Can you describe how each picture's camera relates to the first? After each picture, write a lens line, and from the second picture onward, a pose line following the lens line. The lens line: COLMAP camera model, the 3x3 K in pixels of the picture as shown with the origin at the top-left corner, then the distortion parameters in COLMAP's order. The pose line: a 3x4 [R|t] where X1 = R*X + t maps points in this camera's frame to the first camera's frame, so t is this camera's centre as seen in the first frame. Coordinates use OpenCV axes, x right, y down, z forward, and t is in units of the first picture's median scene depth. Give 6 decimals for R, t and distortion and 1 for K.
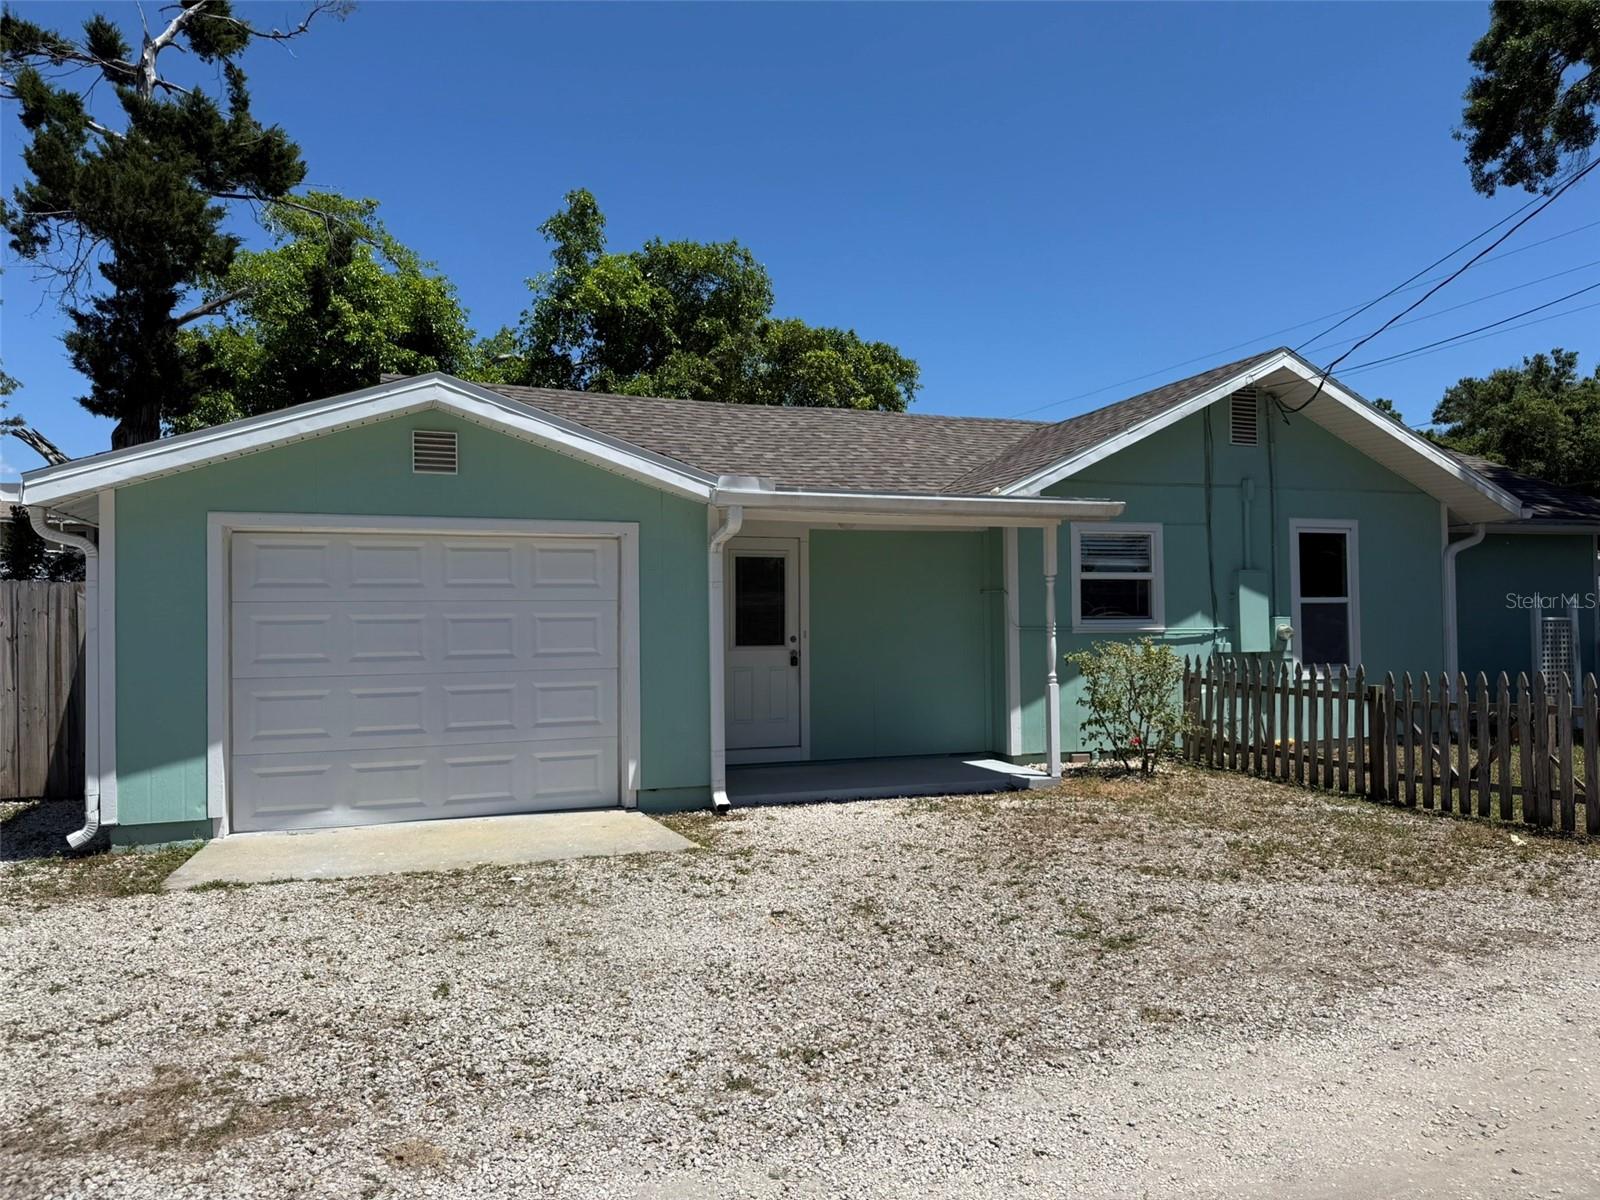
lens RADIAL K [[1127.8, 0, 809.7], [0, 1127.8, 606.0], [0, 0, 1]] dist [0.045613, -0.040971]
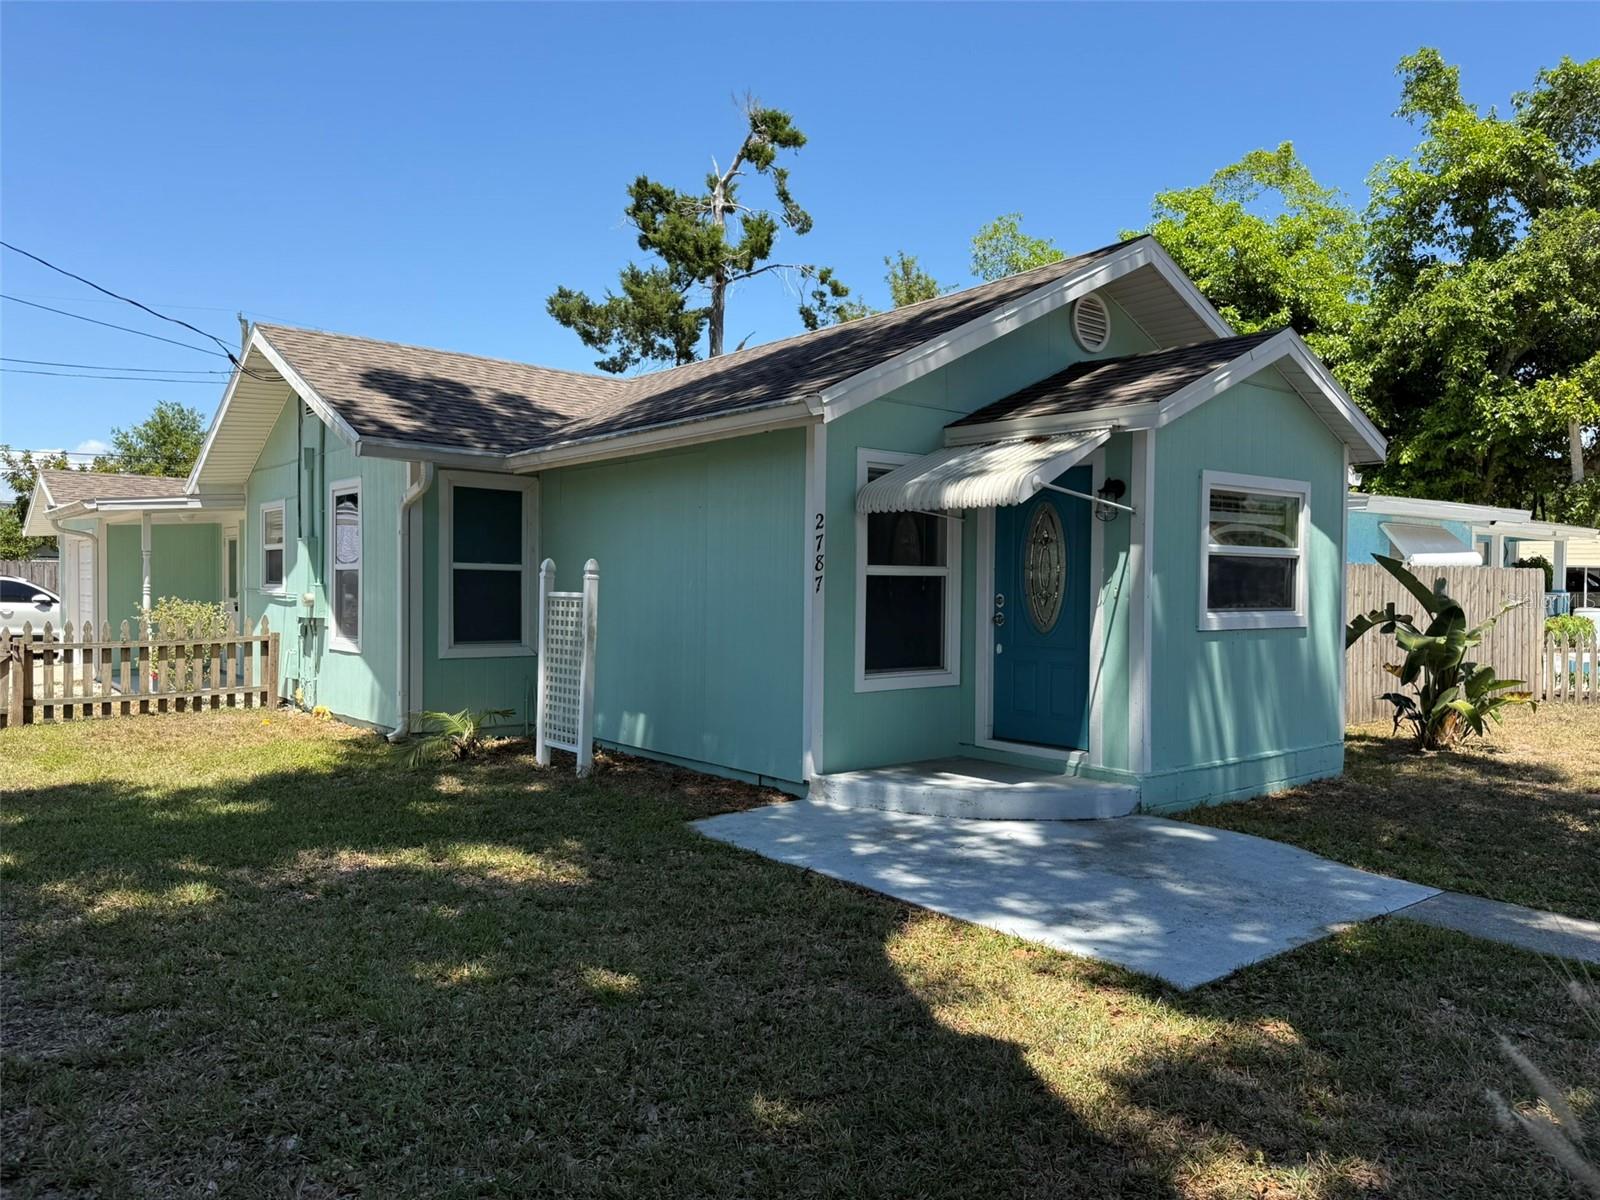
lens RADIAL K [[1127.8, 0, 794.7], [0, 1127.8, 609.7], [0, 0, 1]] dist [0.045613, -0.040971]
pose [[0.337288, 0.029615, -0.940935, 1.368903], [0.006563, 0.999407, 0.033808, -0.000705], [0.941378, -0.017579, 0.336894, 0.994703]]
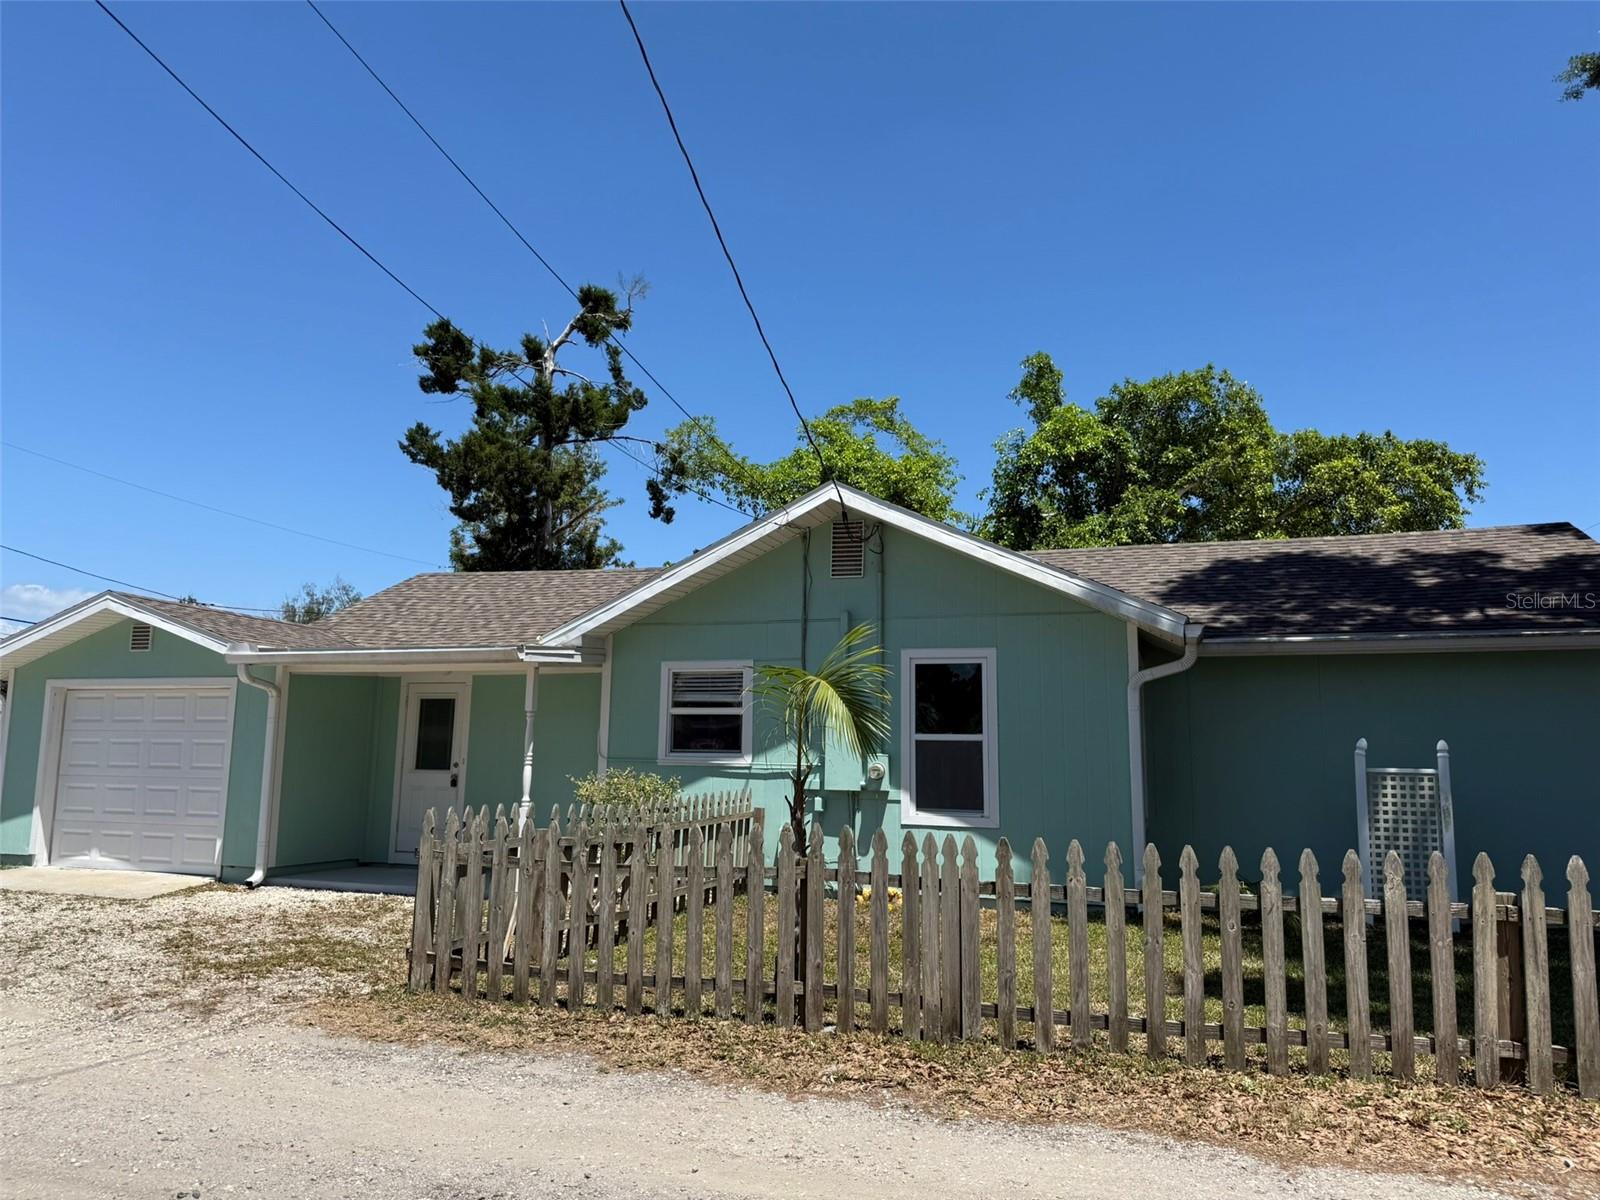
lens RADIAL K [[1127.8, 0, 815.7], [0, 1127.8, 605.2], [0, 0, 1]] dist [0.045613, -0.040971]
pose [[0.778478, -0.063210, -0.624480, 0.933271], [-0.014407, 0.992855, -0.118458, -0.001784], [0.627506, 0.101214, 0.772005, 0.227139]]
